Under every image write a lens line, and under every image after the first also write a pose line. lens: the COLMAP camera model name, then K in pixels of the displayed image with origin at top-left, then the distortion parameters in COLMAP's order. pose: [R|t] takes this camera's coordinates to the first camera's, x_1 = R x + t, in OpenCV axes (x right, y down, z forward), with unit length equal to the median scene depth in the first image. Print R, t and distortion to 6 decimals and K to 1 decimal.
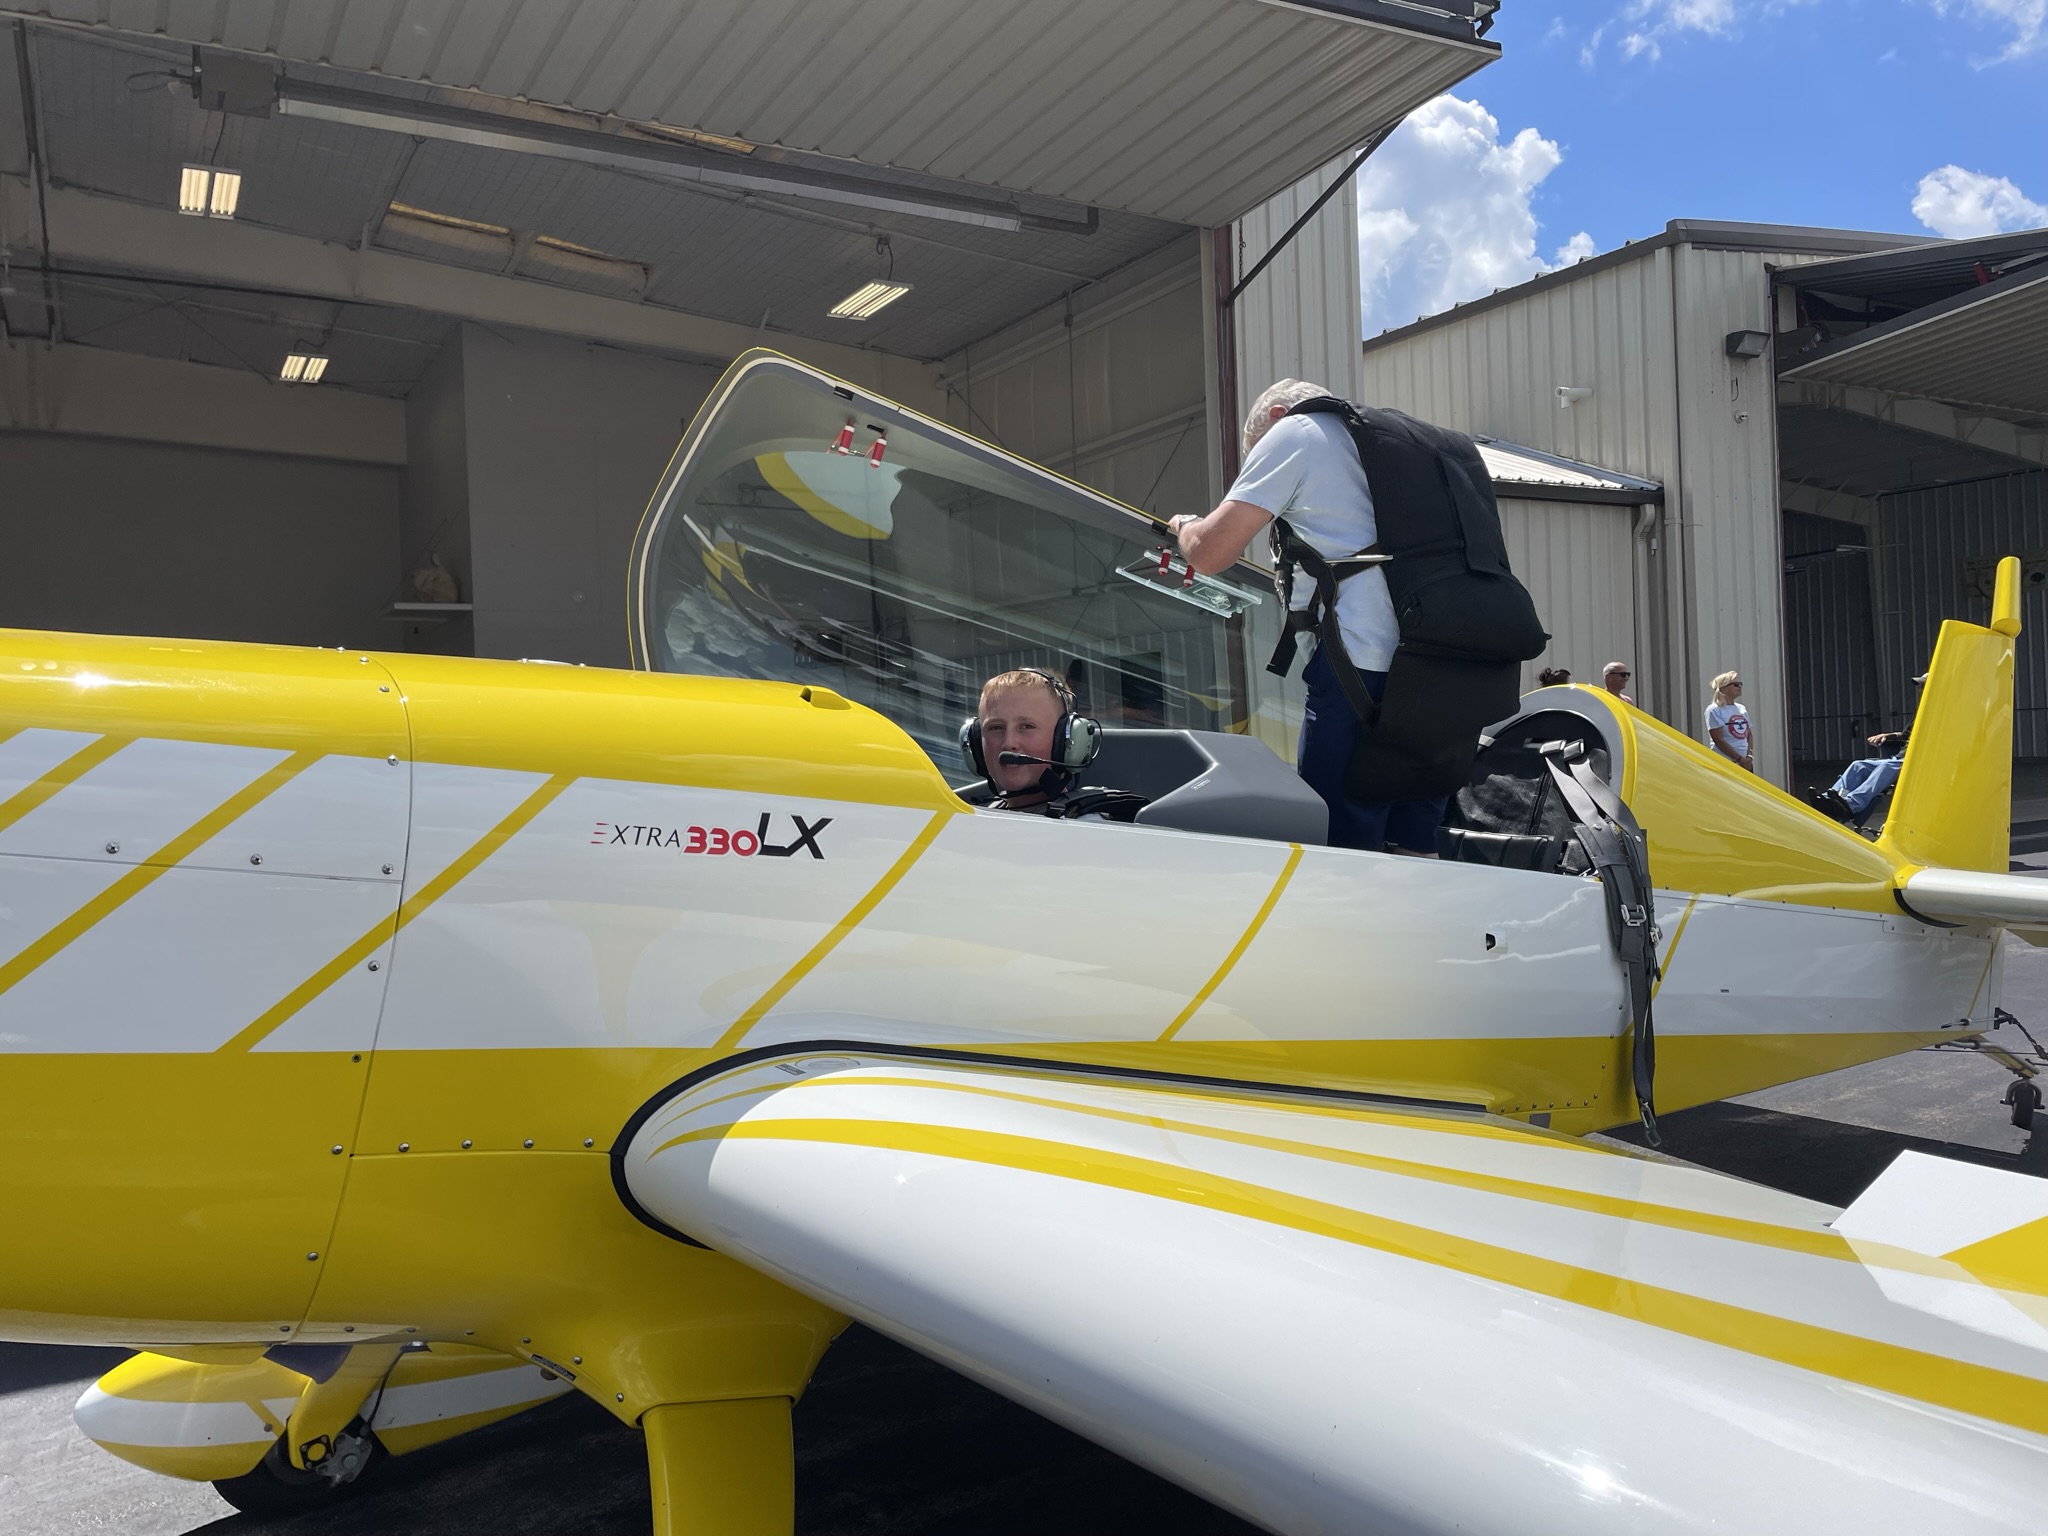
lens RADIAL K [[1558.5, 0, 1024.0], [0, 1558.5, 768.0], [0, 0, 1]] dist [0.006767, 0.004356]
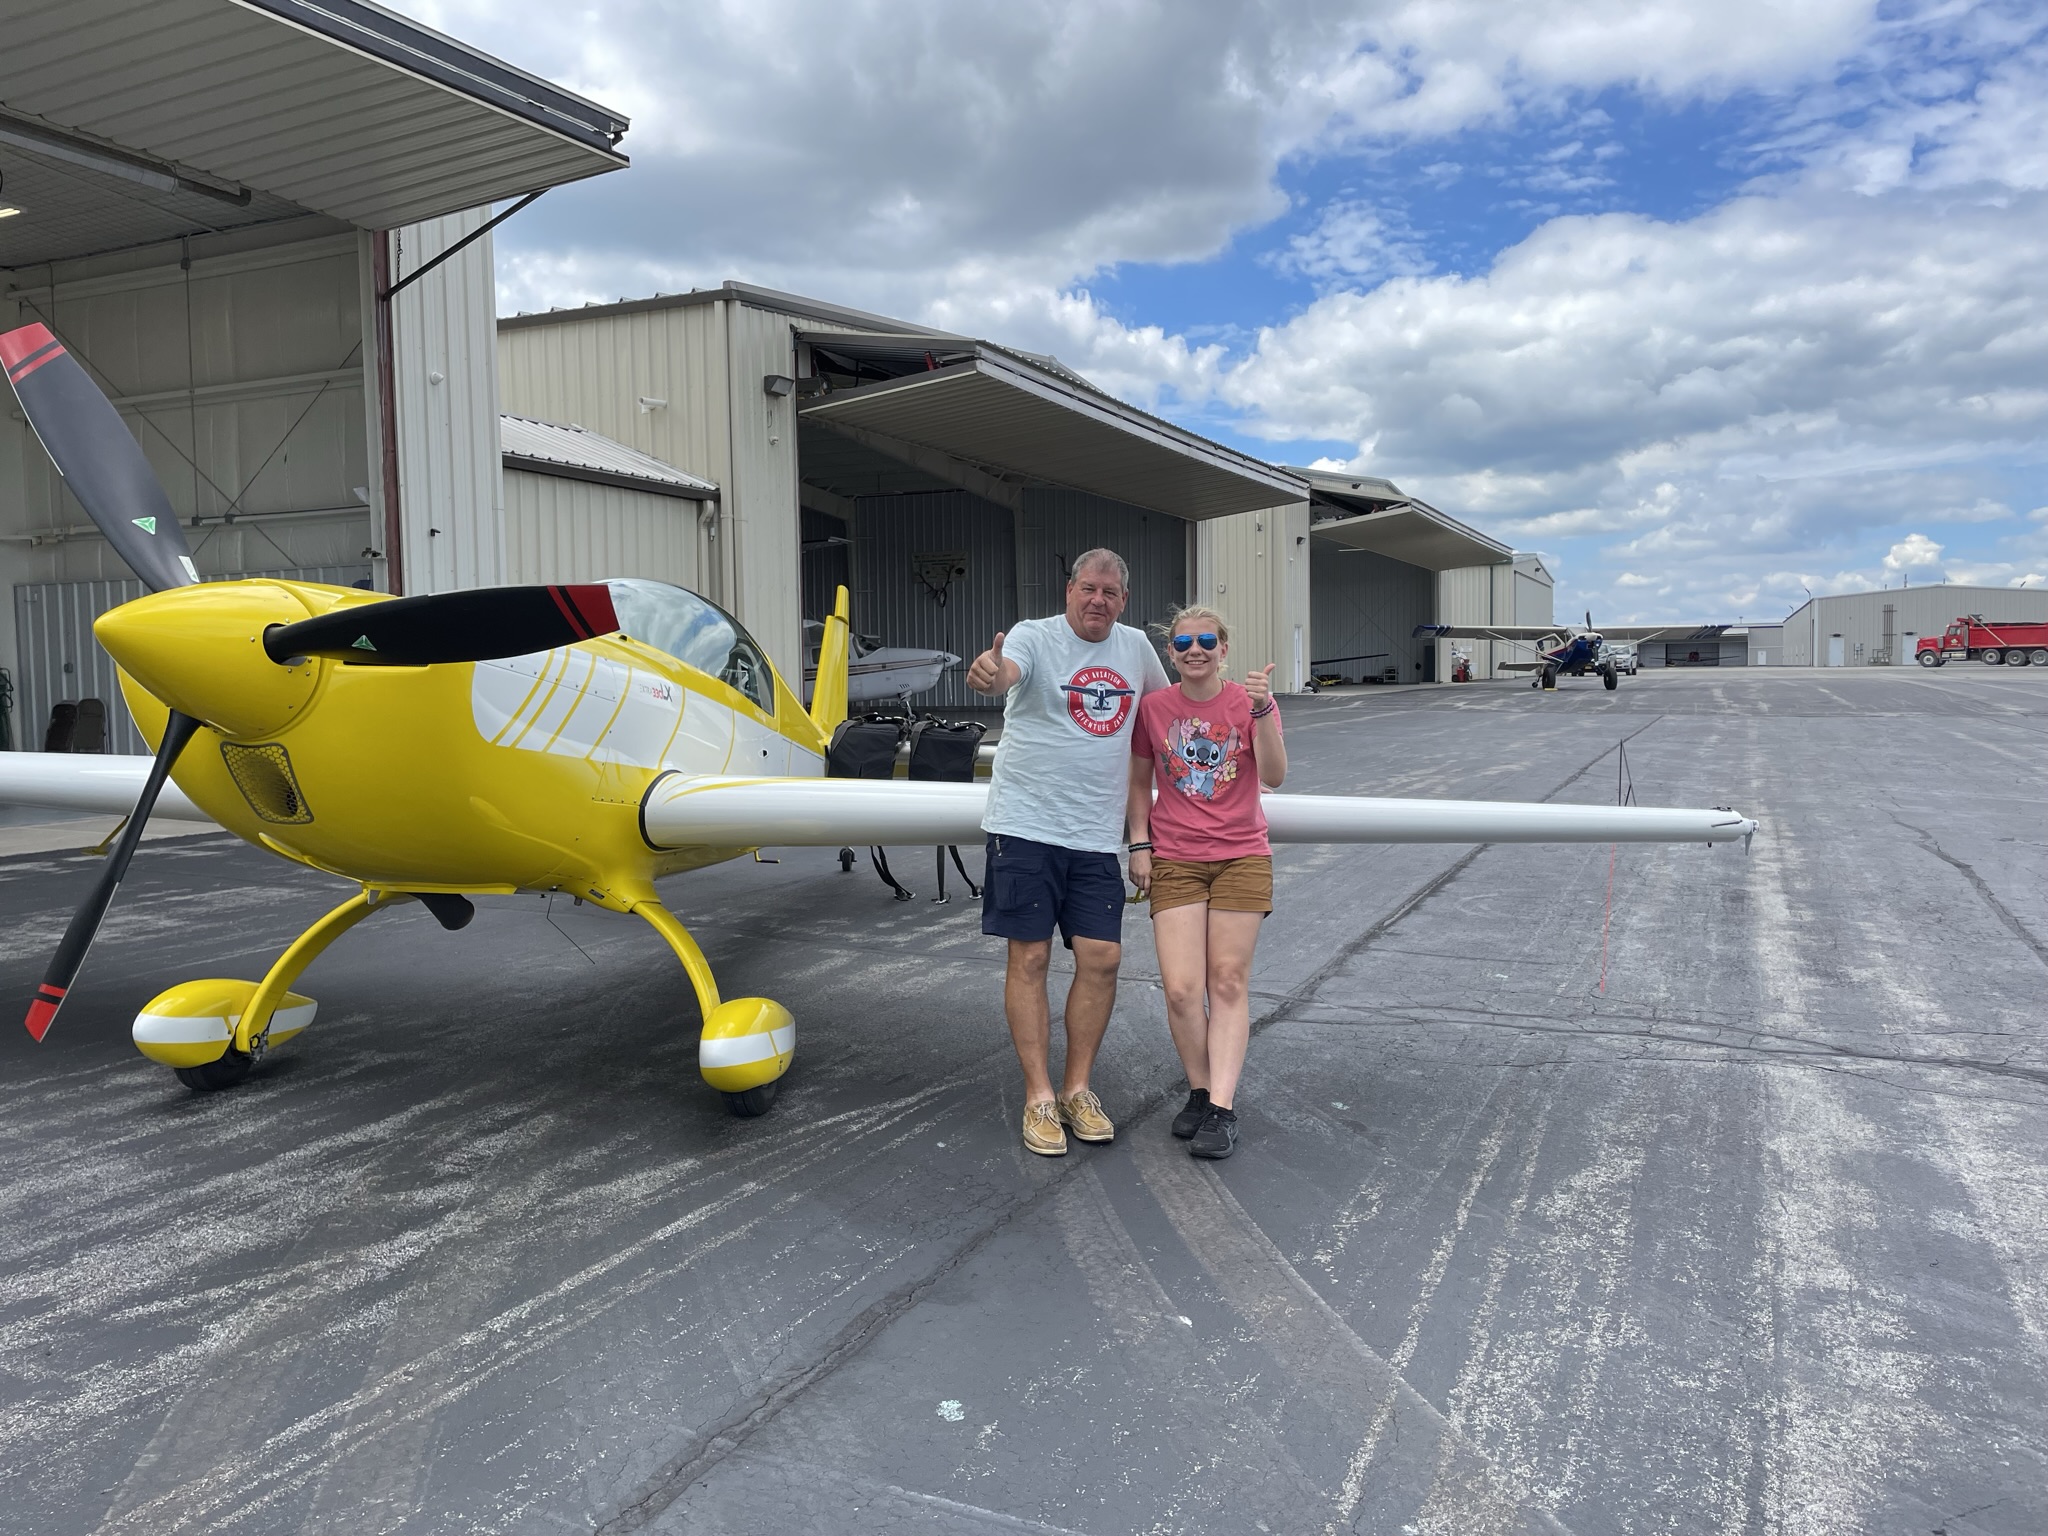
lens RADIAL K [[1558.5, 0, 1024.0], [0, 1558.5, 768.0], [0, 0, 1]] dist [0.006767, 0.004356]
pose [[0.813331, -0.003058, 0.581794, -0.139513], [-0.020120, 0.999240, 0.033379, 0.004626], [-0.581454, -0.038855, 0.812651, -0.211279]]
